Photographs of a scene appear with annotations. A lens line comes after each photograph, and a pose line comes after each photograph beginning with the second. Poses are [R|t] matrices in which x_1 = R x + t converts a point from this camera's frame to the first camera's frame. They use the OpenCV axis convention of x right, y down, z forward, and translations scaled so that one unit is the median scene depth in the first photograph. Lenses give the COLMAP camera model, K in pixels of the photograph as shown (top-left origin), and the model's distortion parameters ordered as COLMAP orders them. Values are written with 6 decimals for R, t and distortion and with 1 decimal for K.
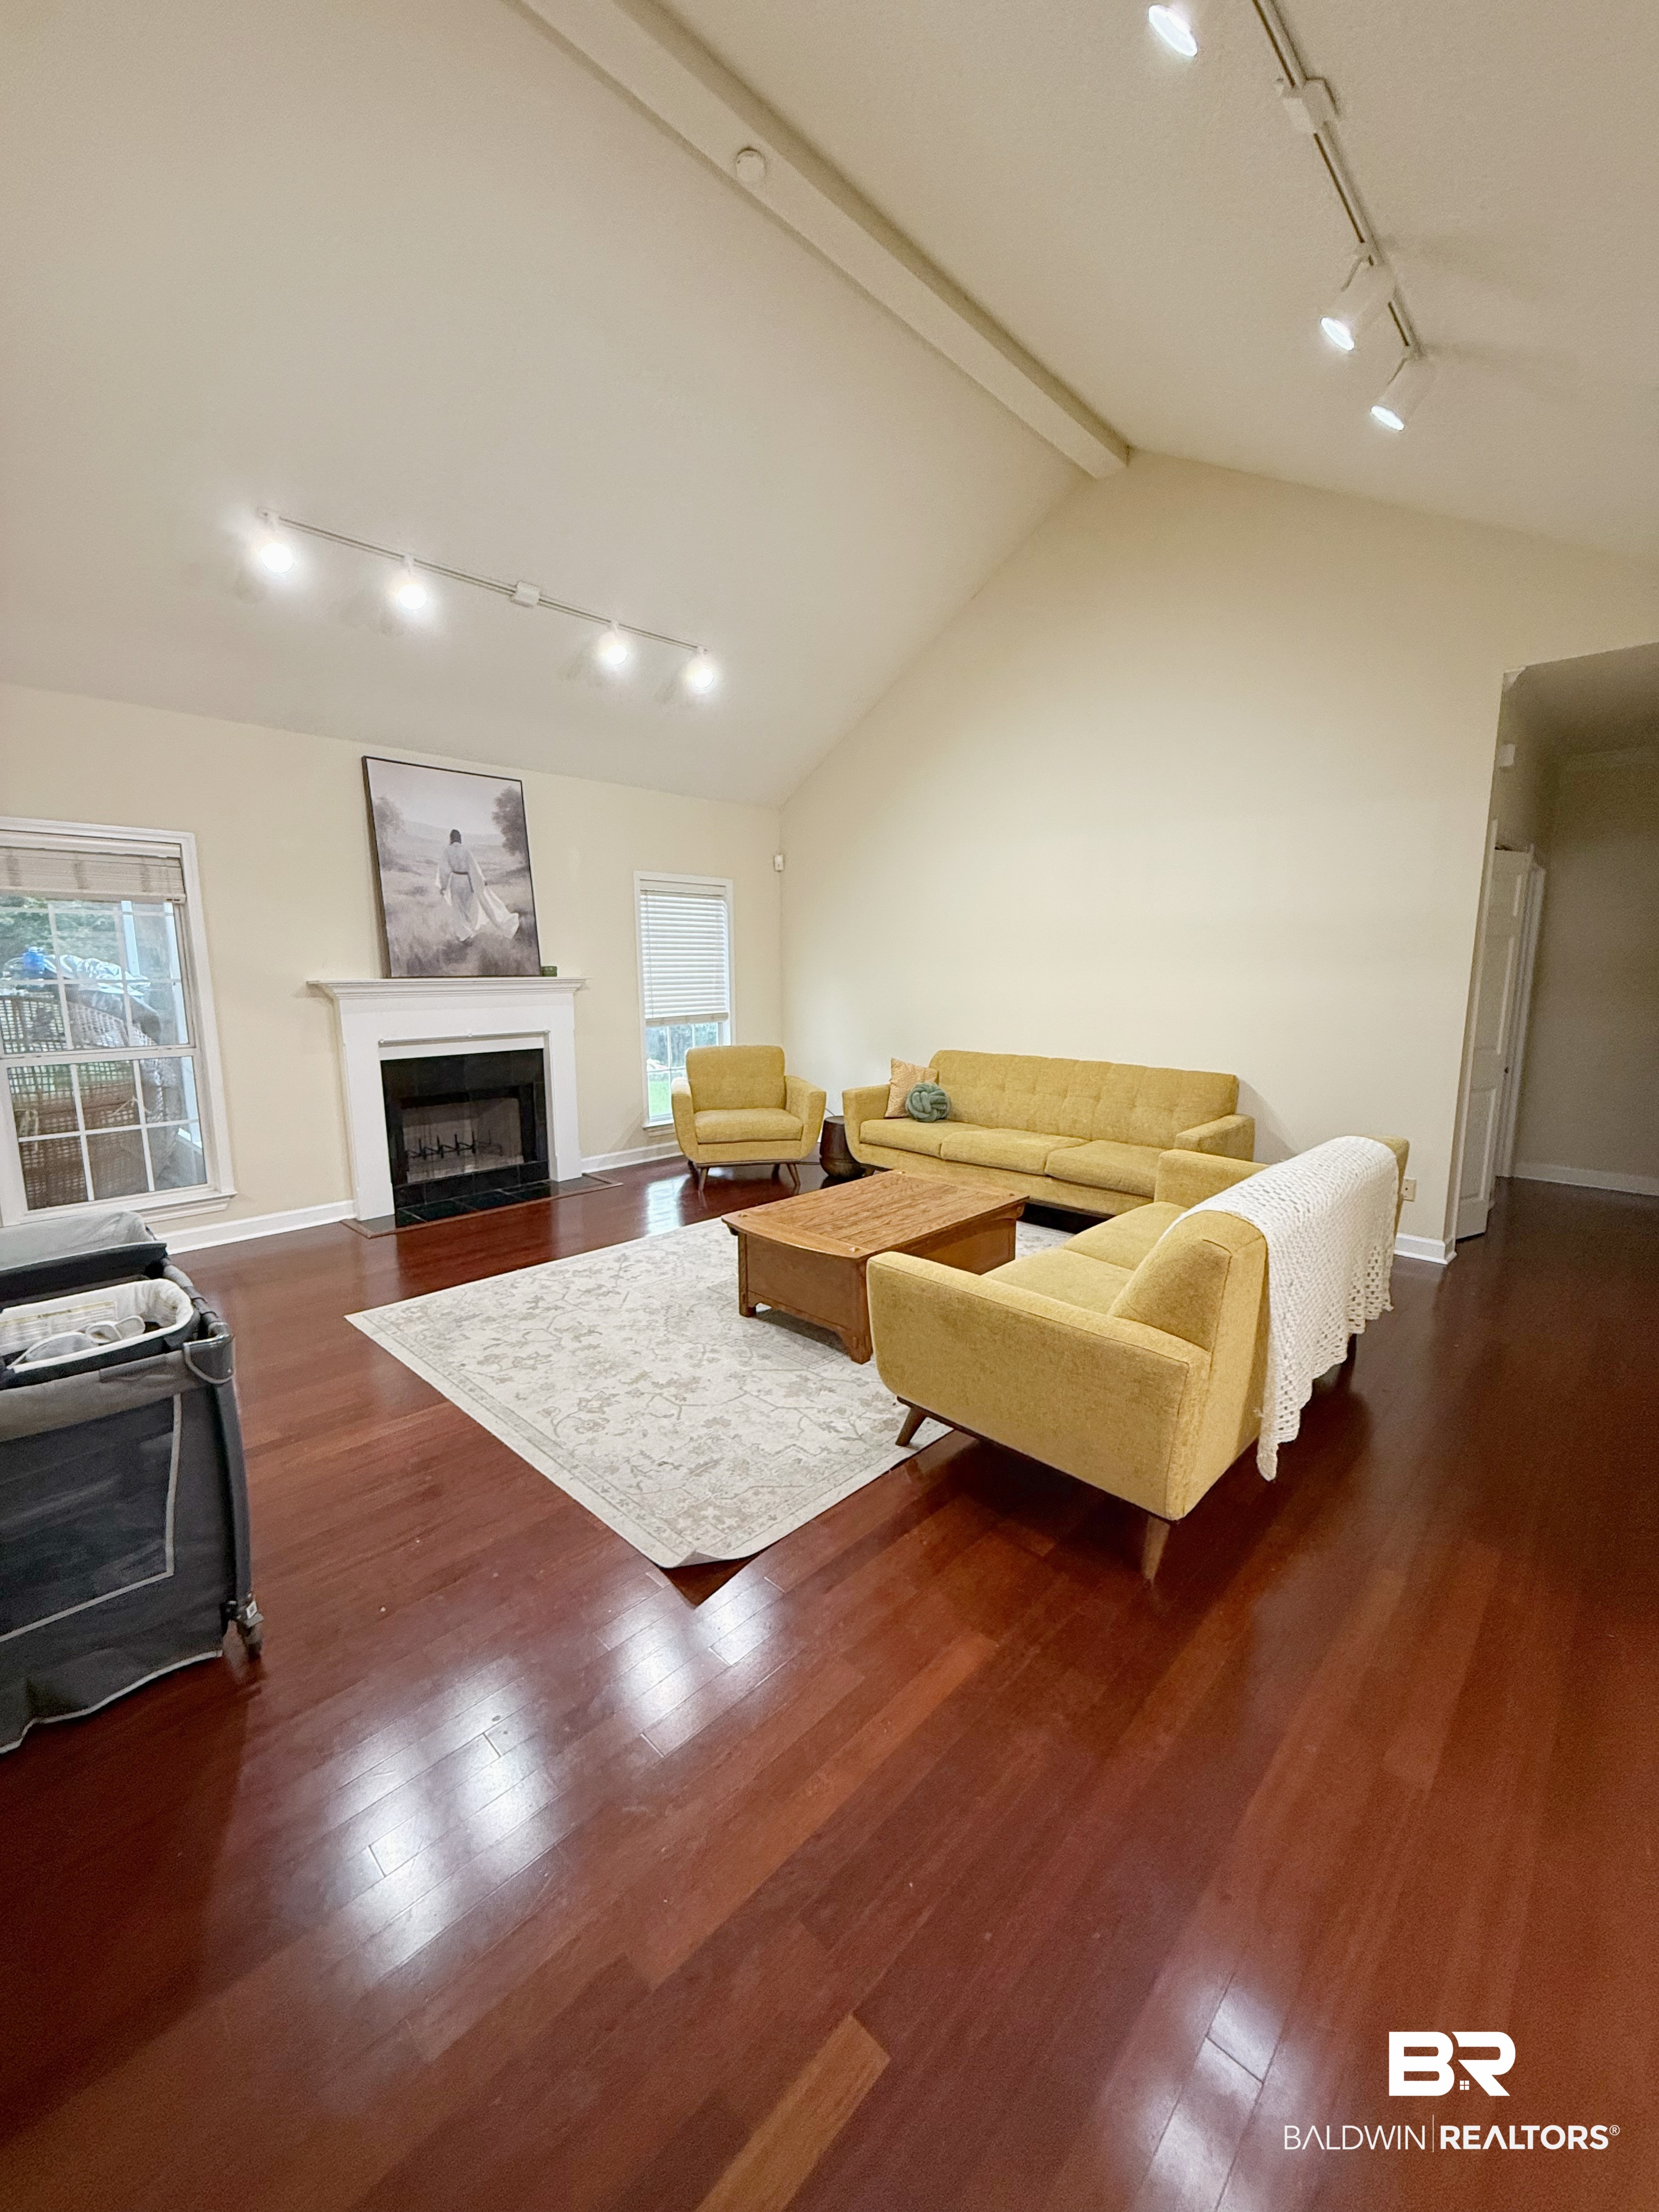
lens RADIAL K [[874.3, 0, 830.5], [0, 874.3, 1096.3], [0, 0, 1]] dist [-0.003844, 0.000000]
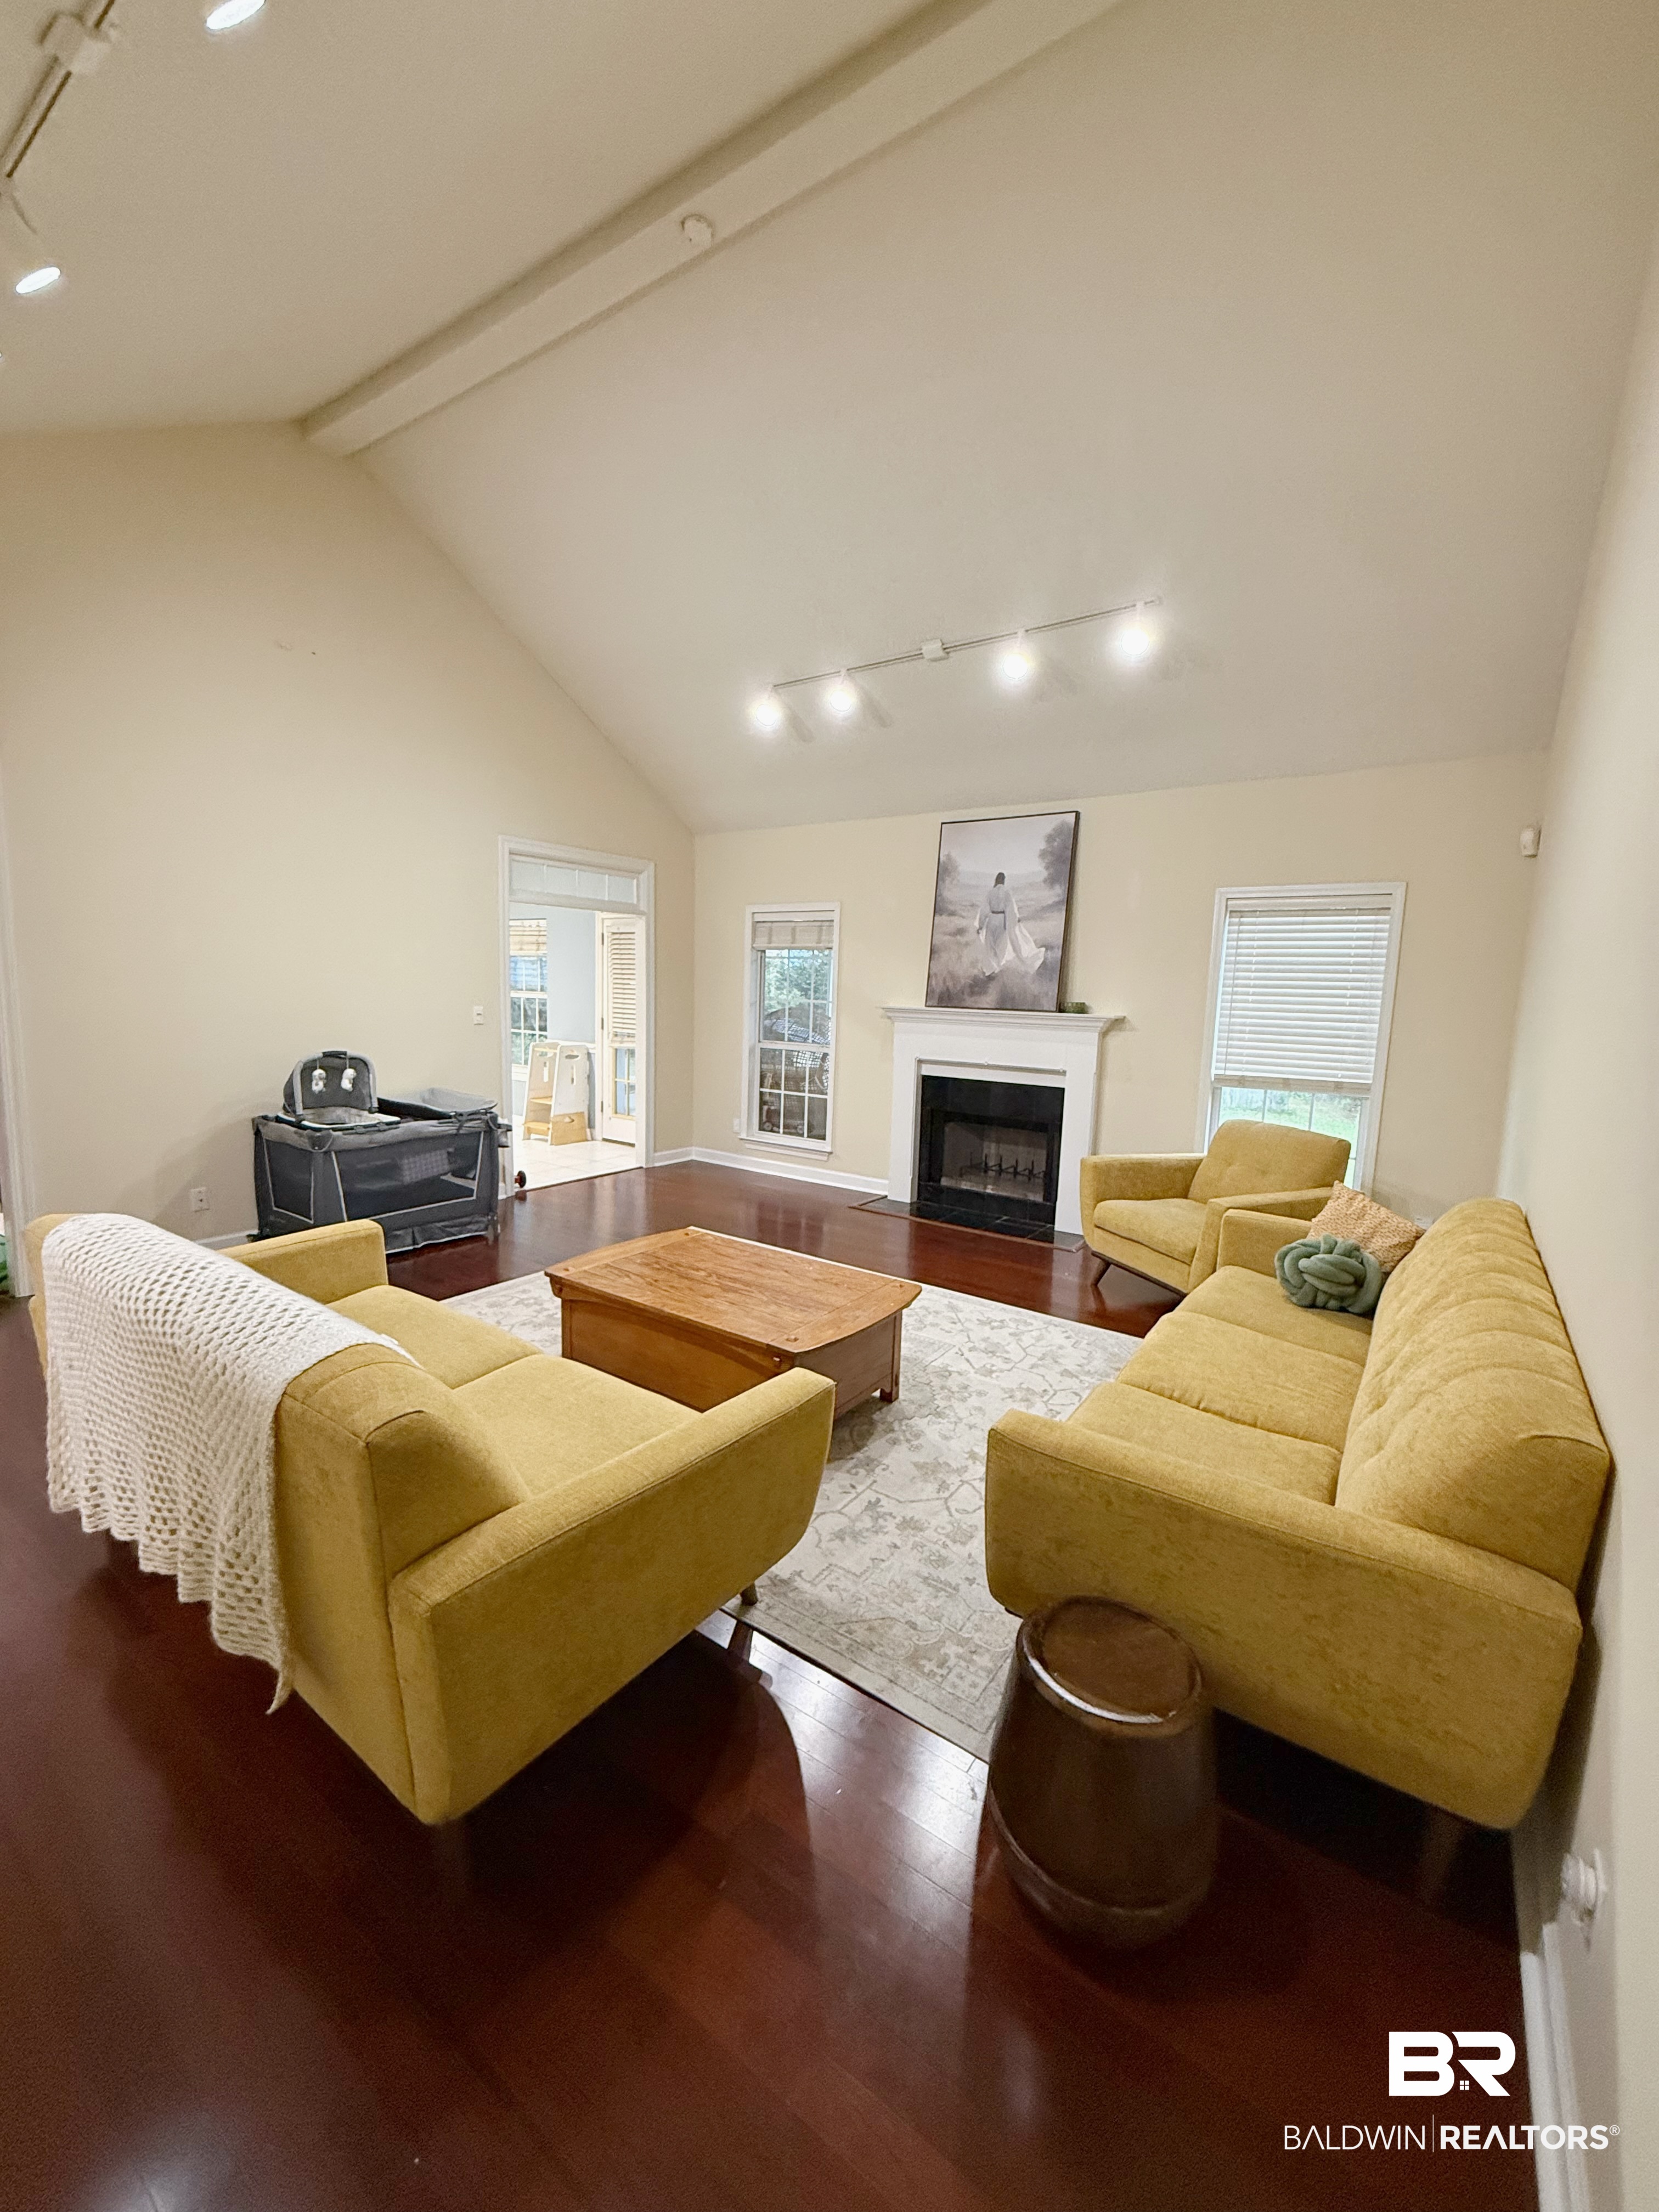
lens RADIAL K [[874.3, 0, 830.5], [0, 874.3, 1096.3], [0, 0, 1]] dist [-0.003844, 0.000000]
pose [[0.159826, 0.127434, -0.978885, 0.622016], [-0.179480, 0.978856, 0.098126, -0.104033], [0.970692, 0.160007, 0.179319, 0.648154]]
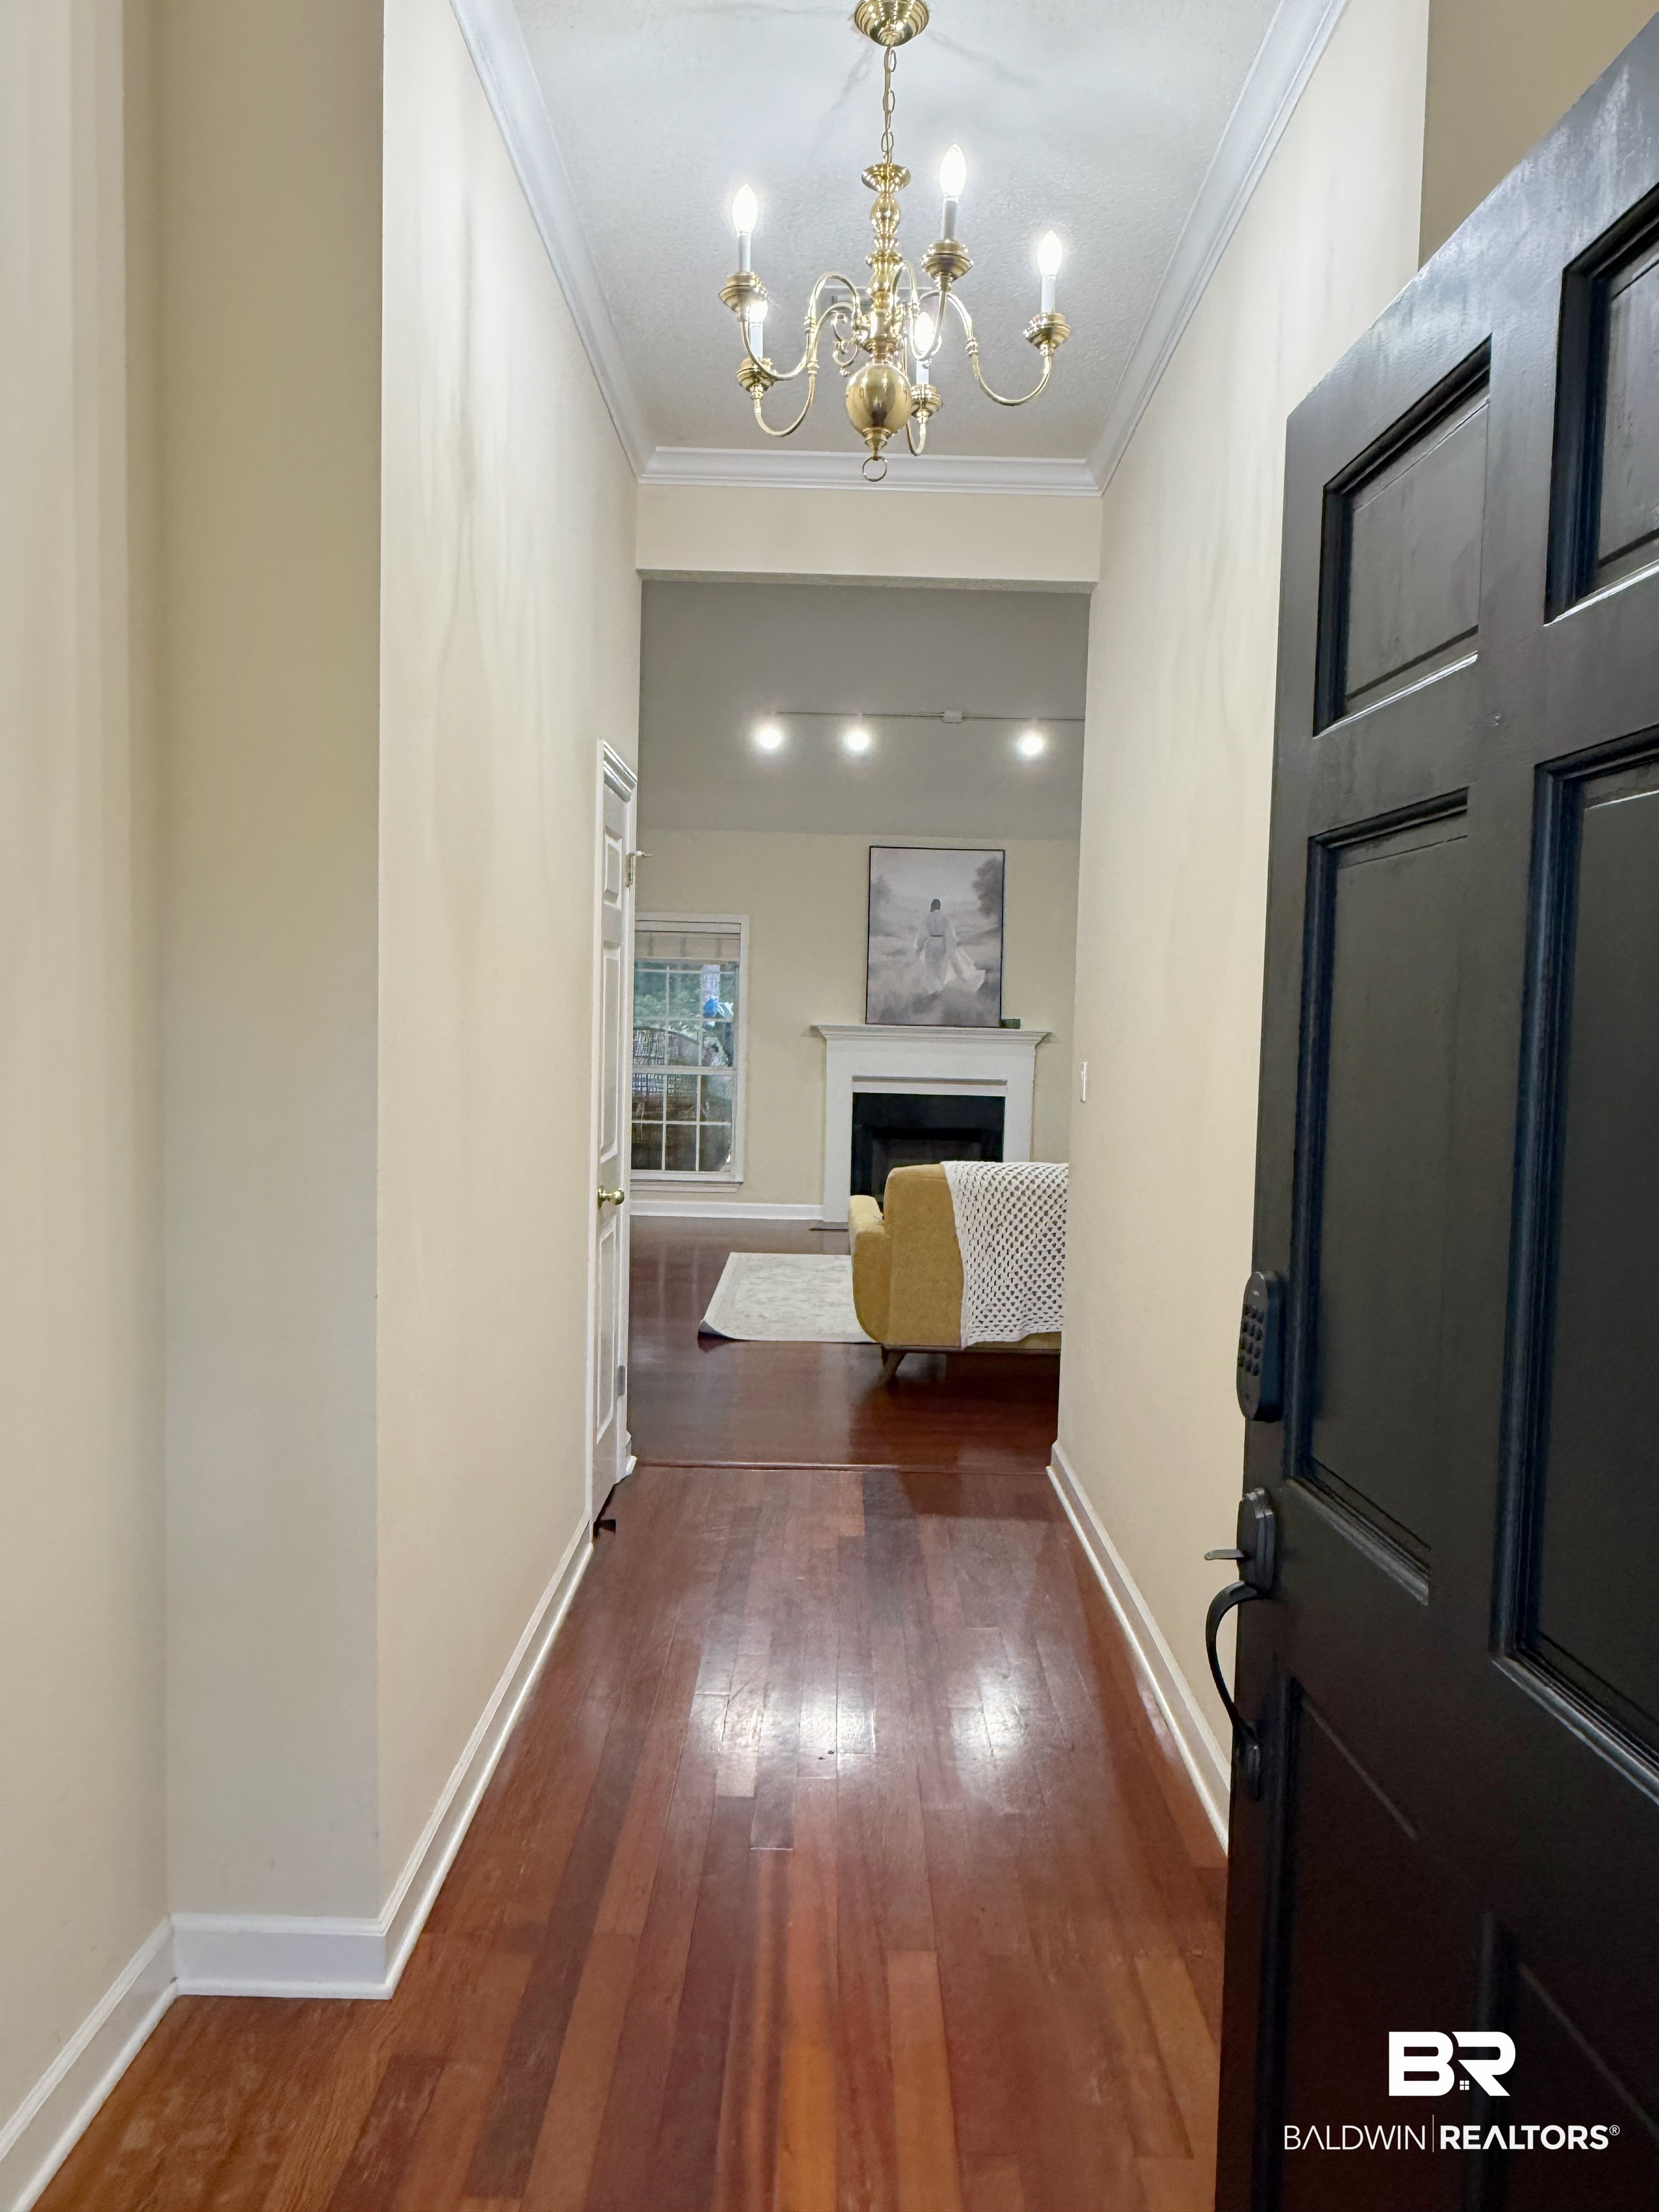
lens RADIAL K [[1432.9, 0, 839.3], [0, 1432.9, 1102.1], [0, 0, 1]] dist [-0.000847, -0.000064]
pose [[0.695632, 0.062986, -0.715632, 0.848685], [-0.137048, 0.989490, -0.046129, 0.064259], [0.705205, 0.130165, 0.696953, -0.371647]]
